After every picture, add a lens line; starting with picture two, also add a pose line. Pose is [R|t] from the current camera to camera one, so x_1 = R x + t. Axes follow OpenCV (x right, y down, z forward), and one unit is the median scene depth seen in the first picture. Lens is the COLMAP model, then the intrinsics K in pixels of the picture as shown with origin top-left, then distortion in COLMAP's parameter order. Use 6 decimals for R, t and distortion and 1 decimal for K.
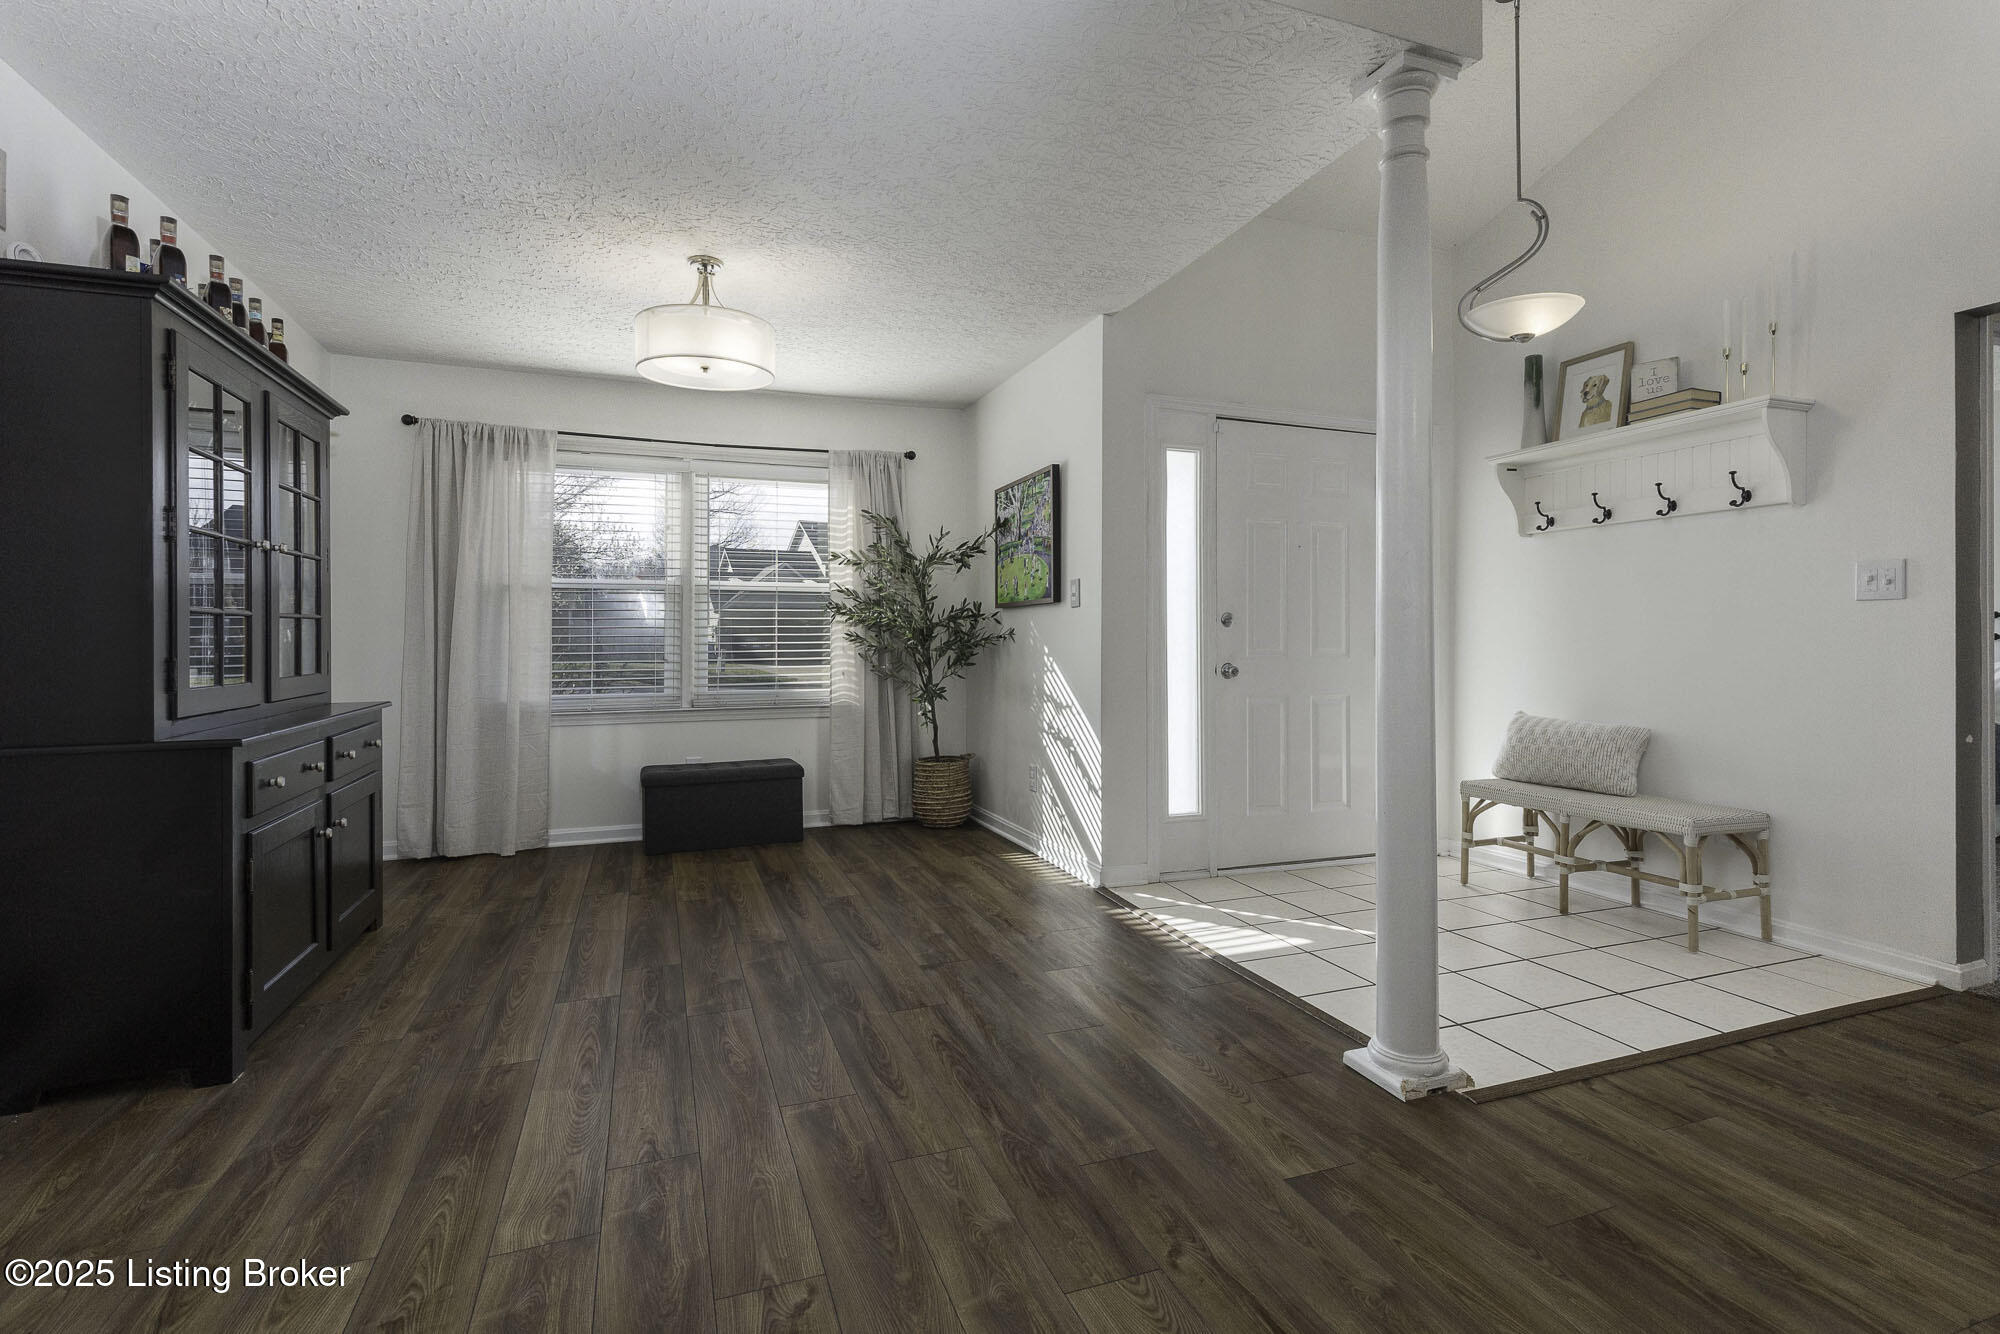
lens RADIAL K [[937.3, 0, 997.8], [0, 937.3, 631.4], [0, 0, 1]] dist [0.005722, 0.000393]
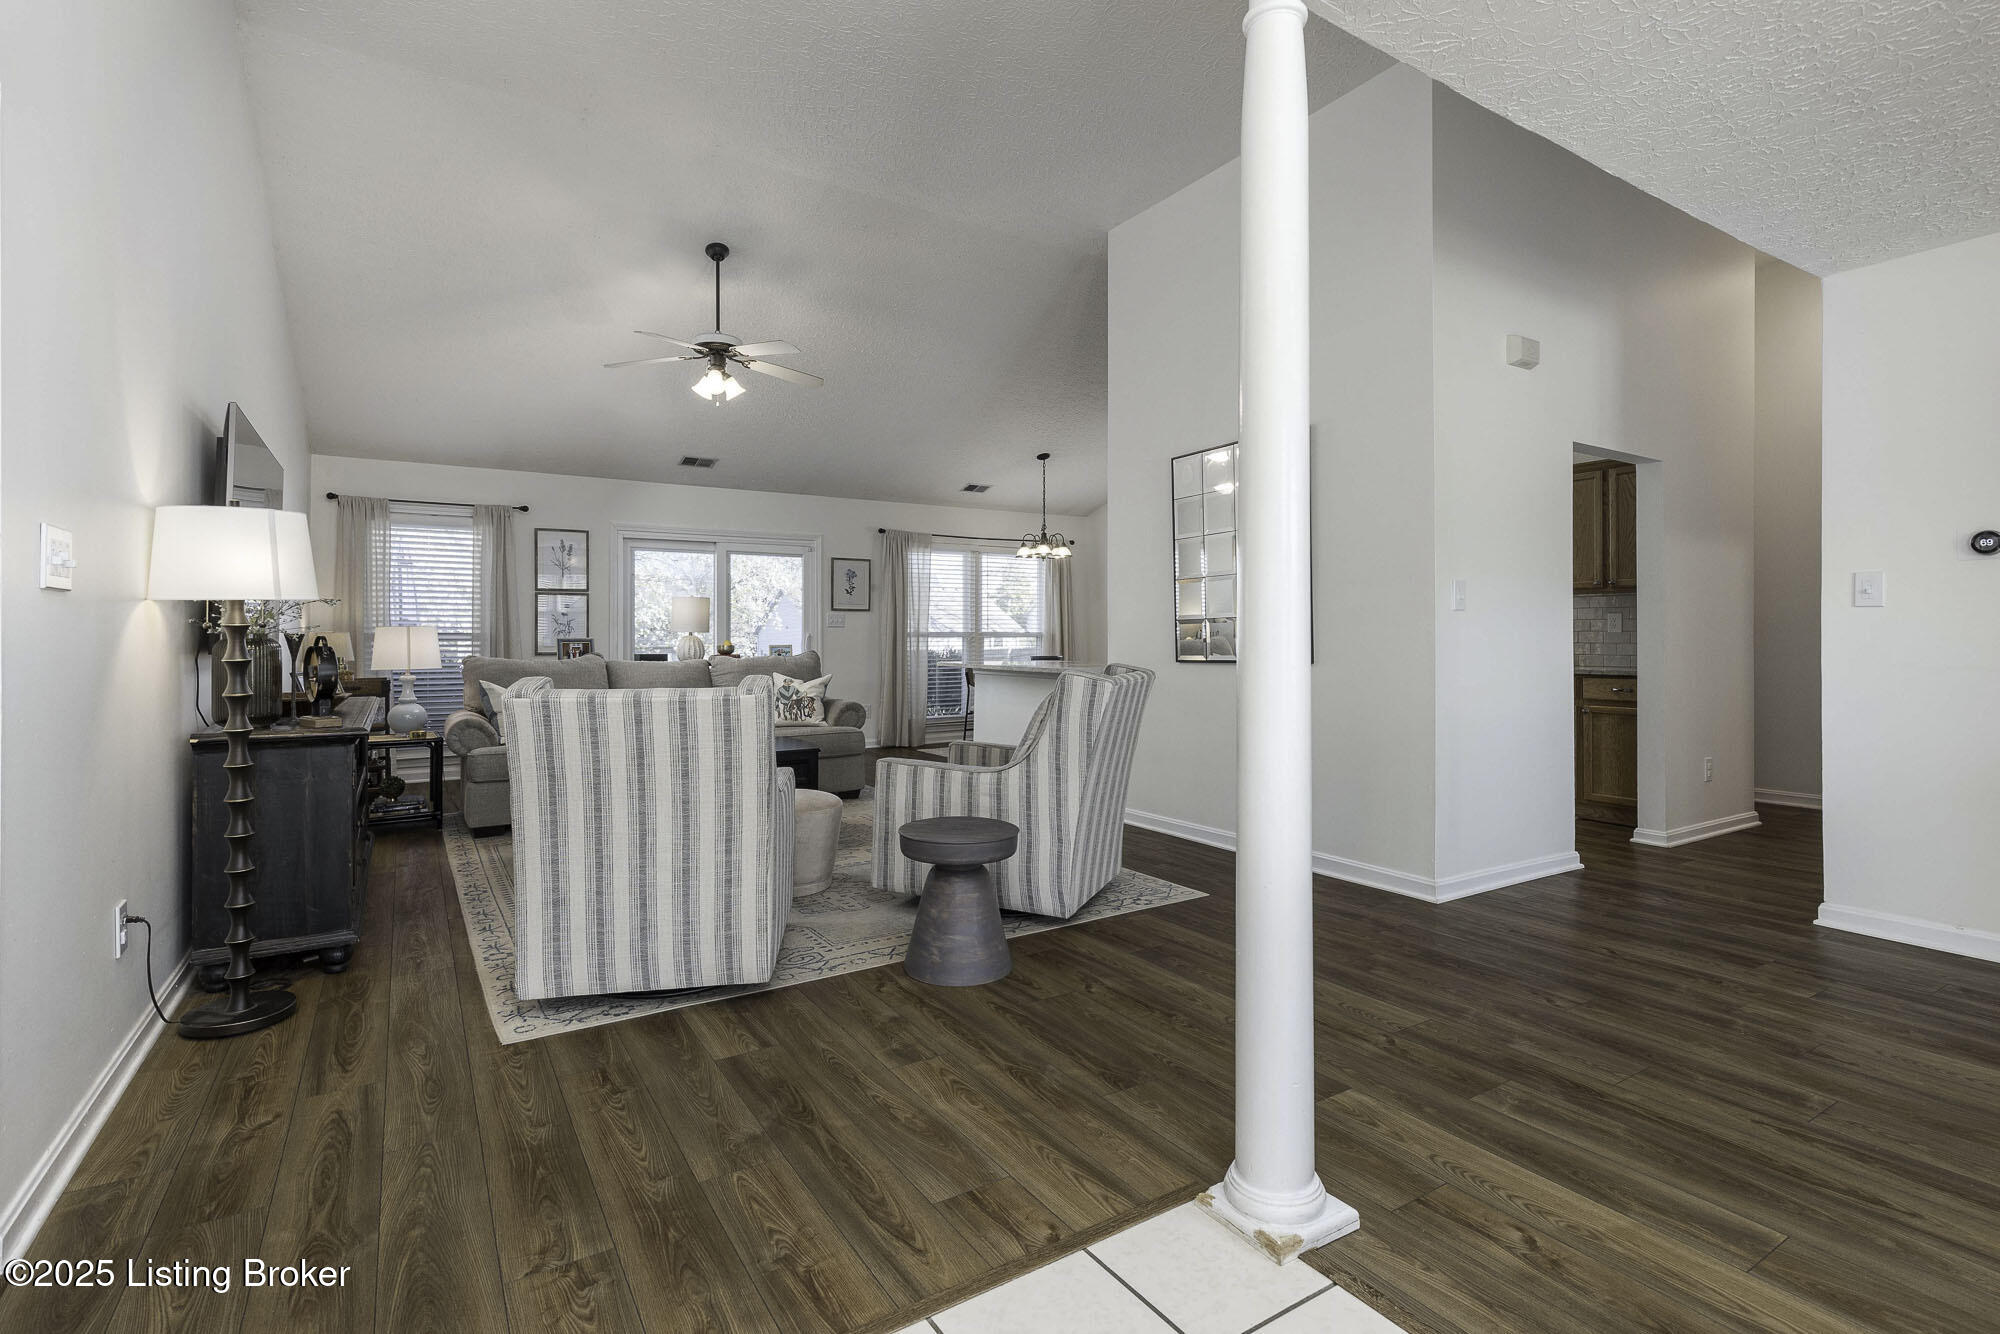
lens RADIAL K [[941.2, 0, 988.6], [0, 941.2, 606.0], [0, 0, 1]] dist [0.003514, 0.000451]
pose [[-0.979818, -0.001254, -0.199887, 0.468416], [0.006859, 0.999181, -0.039890, 0.003441], [0.199773, -0.040456, -0.979007, 0.987832]]
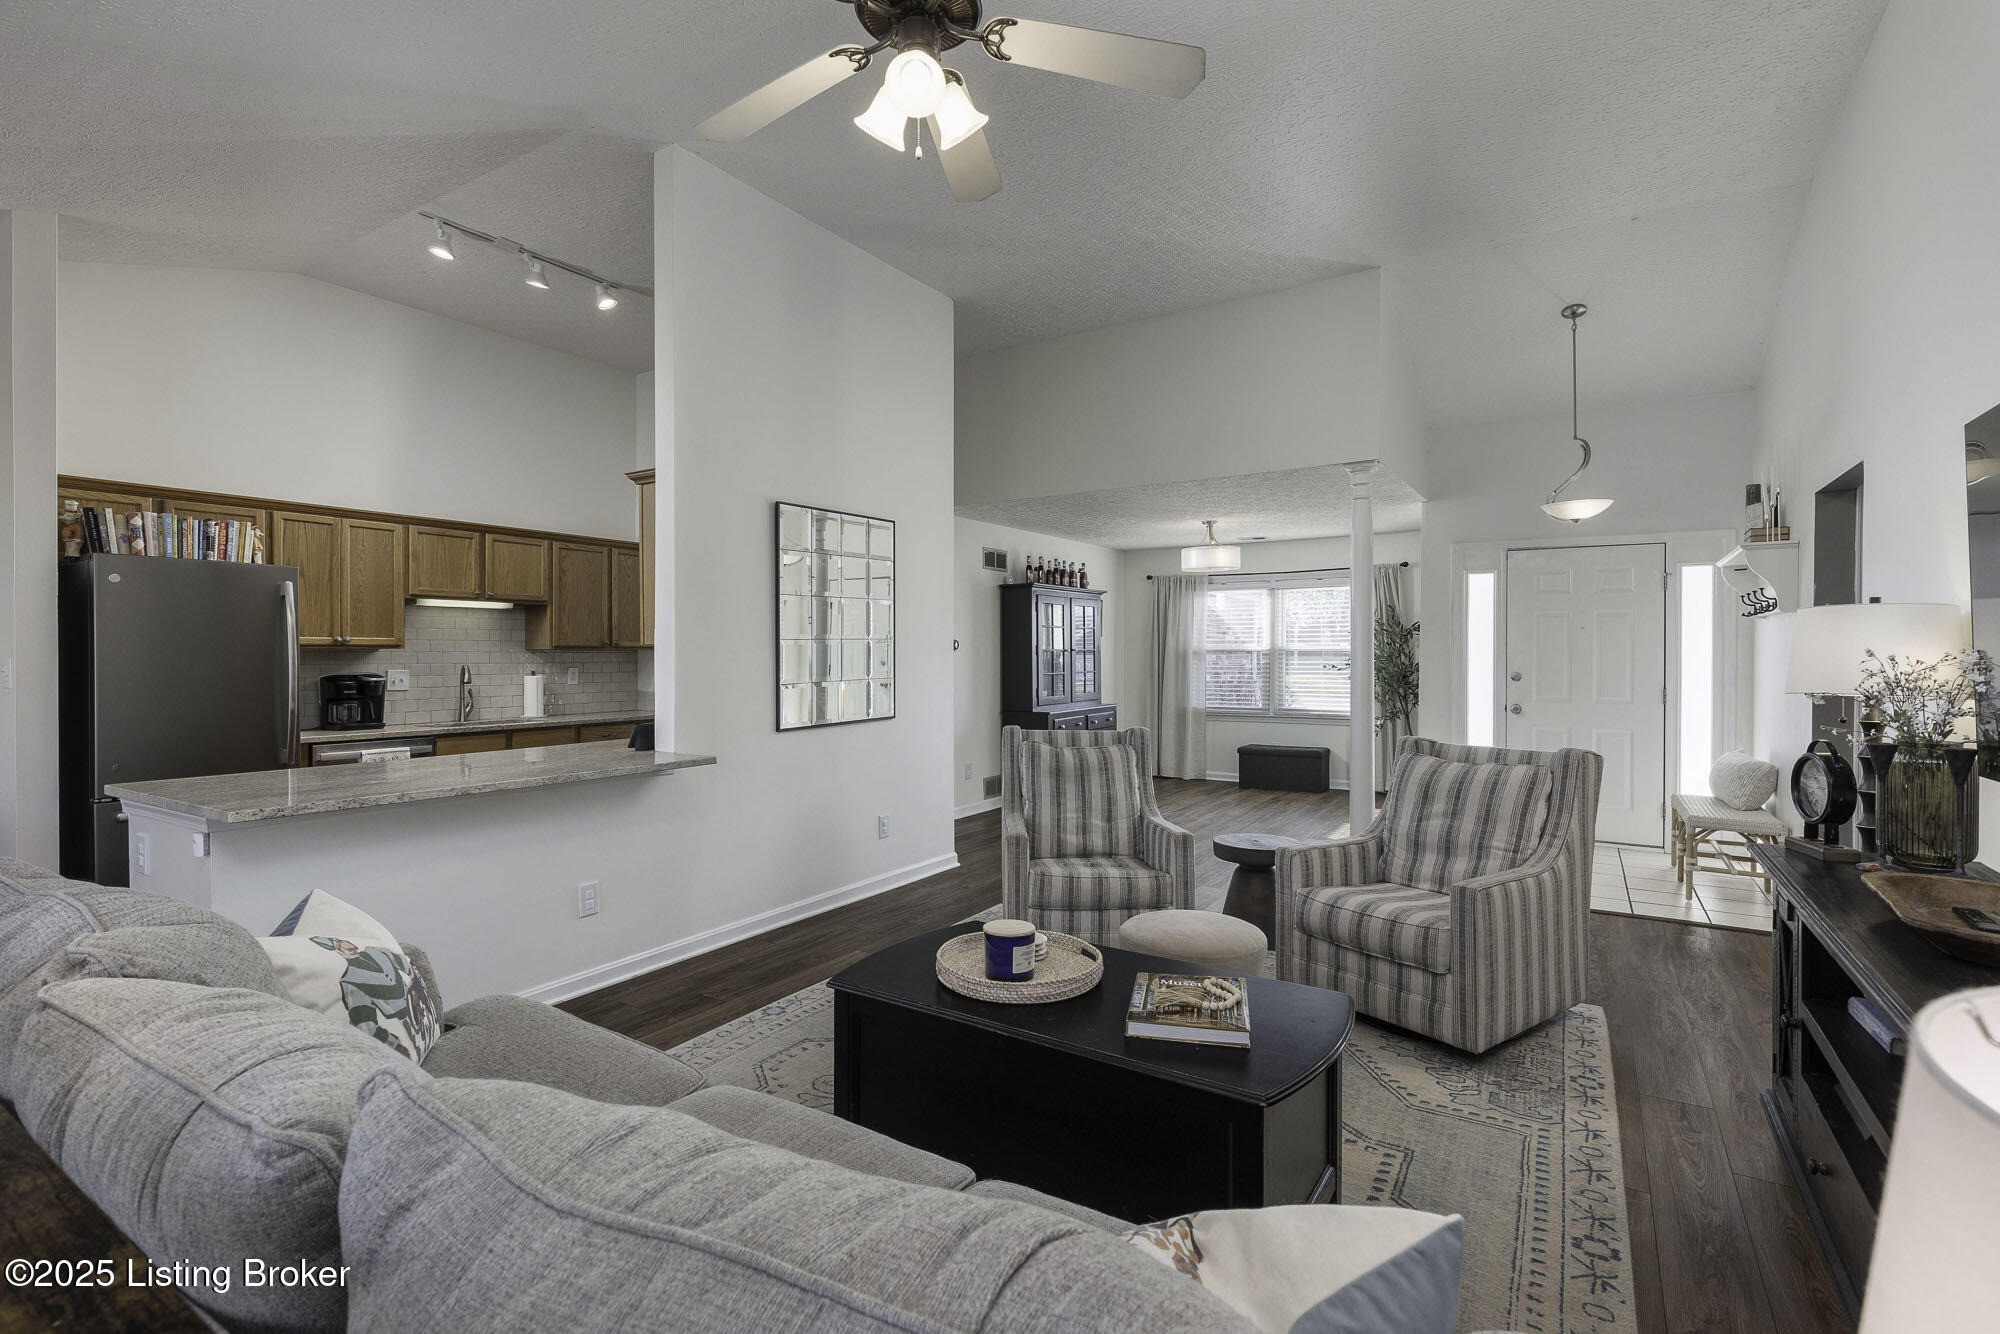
lens RADIAL K [[916.1, 0, 990.1], [0, 916.1, 657.6], [0, 0, 1]] dist [0.002380, 0.000423]
pose [[0.596079, 0.004060, -0.802916, 1.004805], [0.006783, 0.999926, 0.010091, -0.069733], [0.802897, -0.011461, 0.596007, -0.668847]]
